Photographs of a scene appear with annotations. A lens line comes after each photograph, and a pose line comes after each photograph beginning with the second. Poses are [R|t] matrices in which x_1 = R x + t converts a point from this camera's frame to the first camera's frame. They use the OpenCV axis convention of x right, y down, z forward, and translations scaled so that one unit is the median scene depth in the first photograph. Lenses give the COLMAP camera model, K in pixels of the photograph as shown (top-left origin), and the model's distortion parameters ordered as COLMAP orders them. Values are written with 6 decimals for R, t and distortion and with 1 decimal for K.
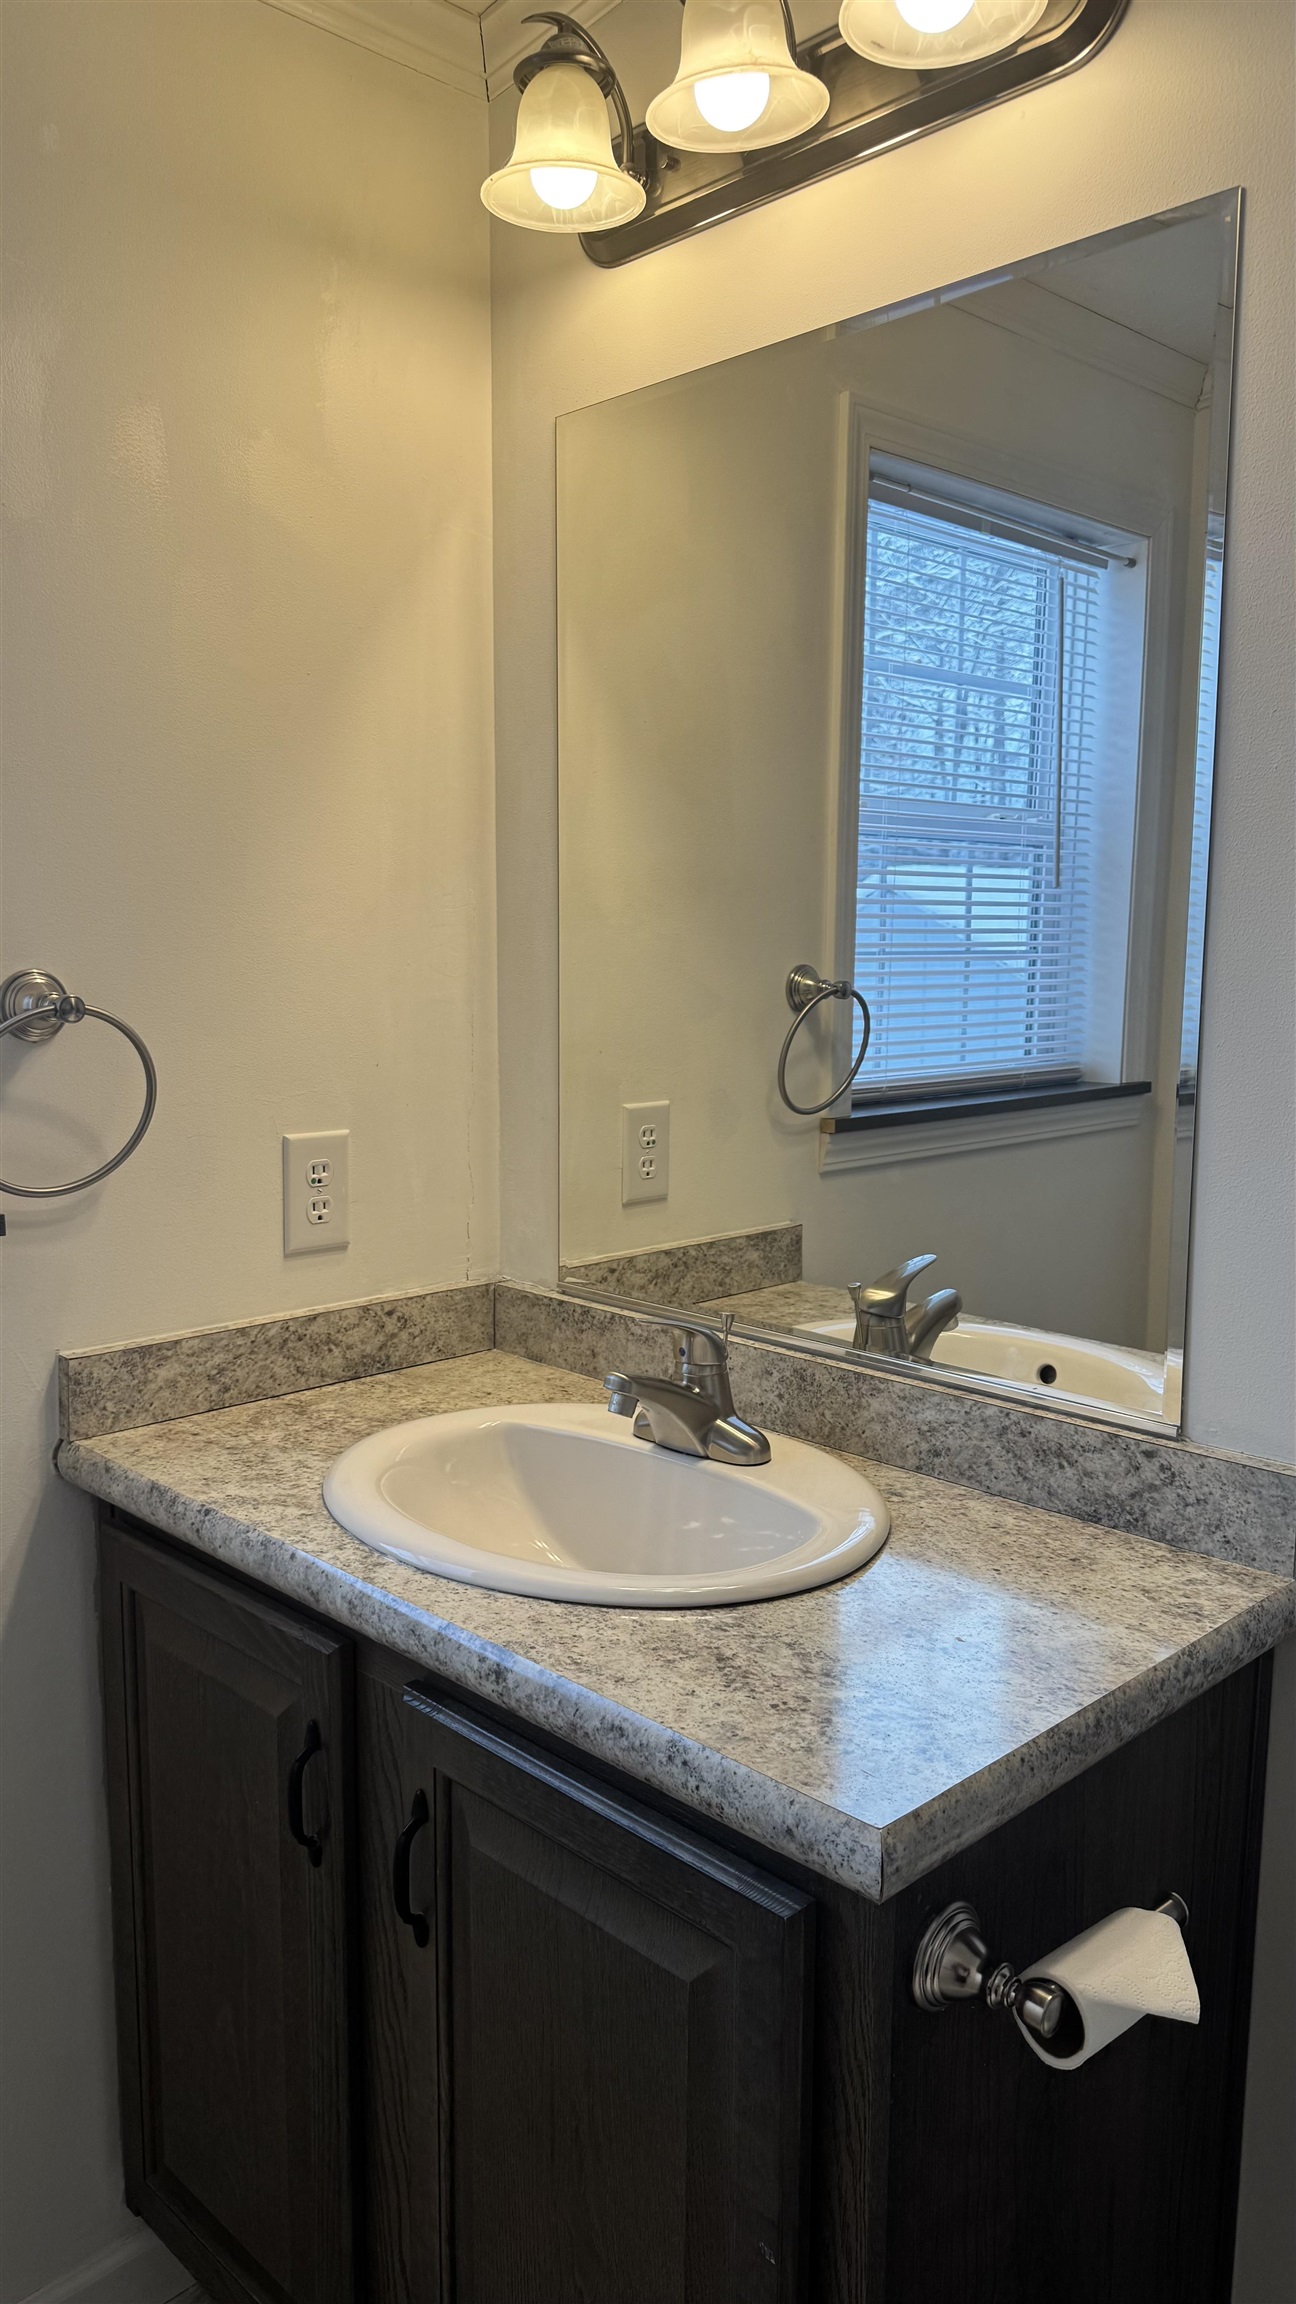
lens RADIAL K [[1612.2, 0, 644.3], [0, 1612.2, 1146.5], [0, 0, 1]] dist [0.068648, -0.087615]
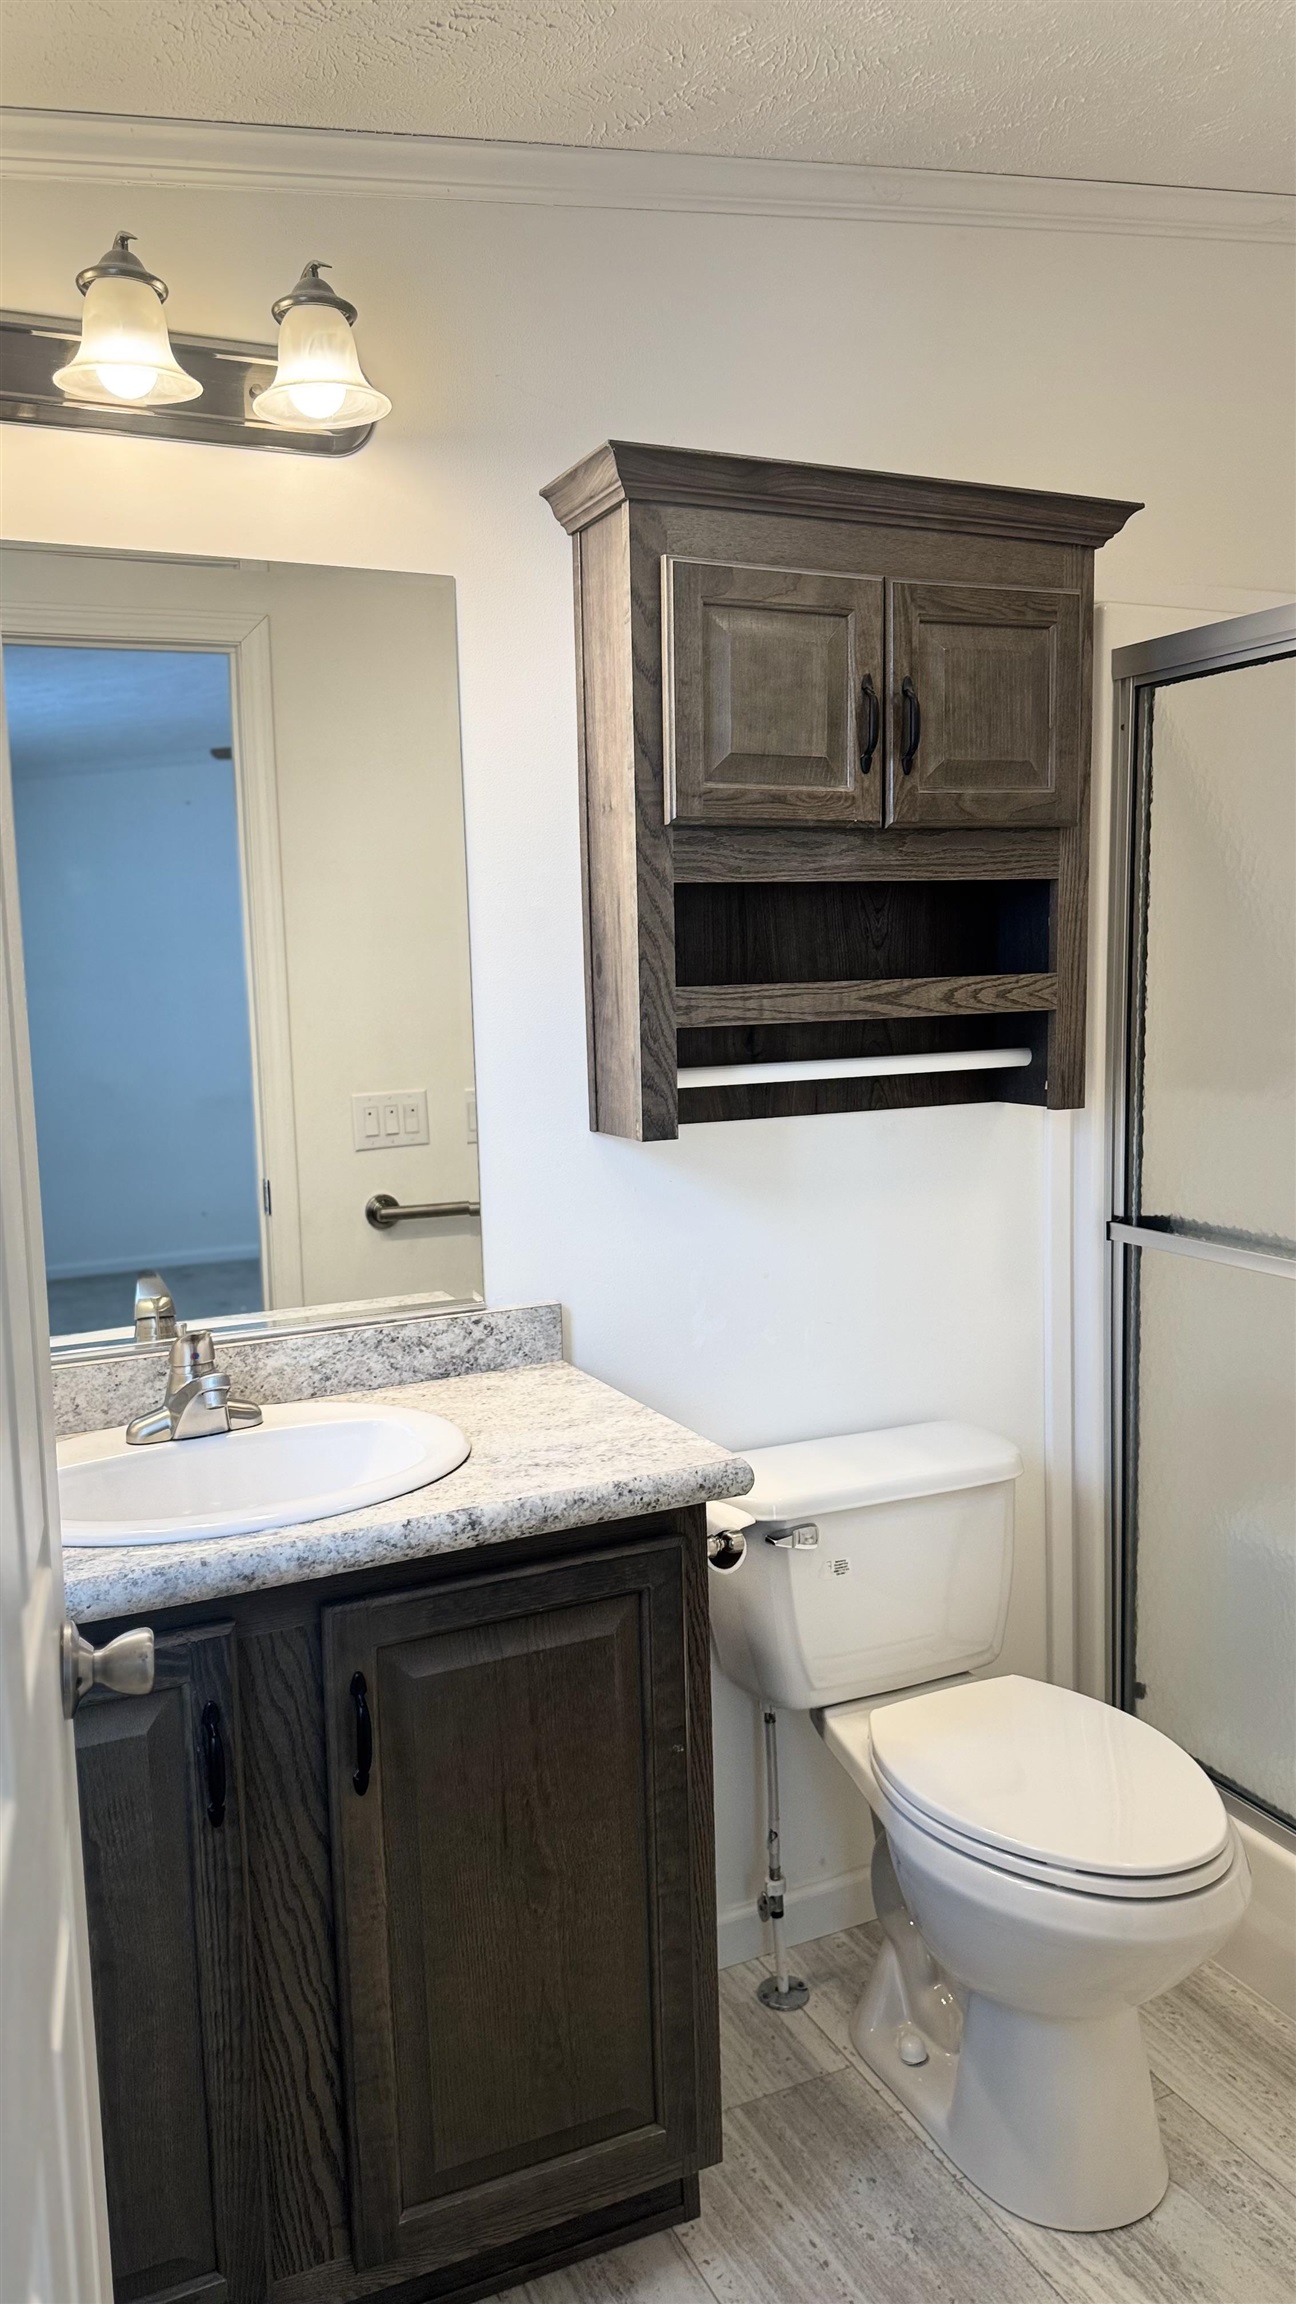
lens RADIAL K [[1612.2, 0, 637.5], [0, 1612.2, 1156.0], [0, 0, 1]] dist [0.068648, -0.087615]
pose [[0.333505, -0.126211, 0.934262, -1.198752], [0.151711, 0.985267, 0.078944, -0.084711], [-0.930461, 0.115410, 0.347739, 0.272473]]
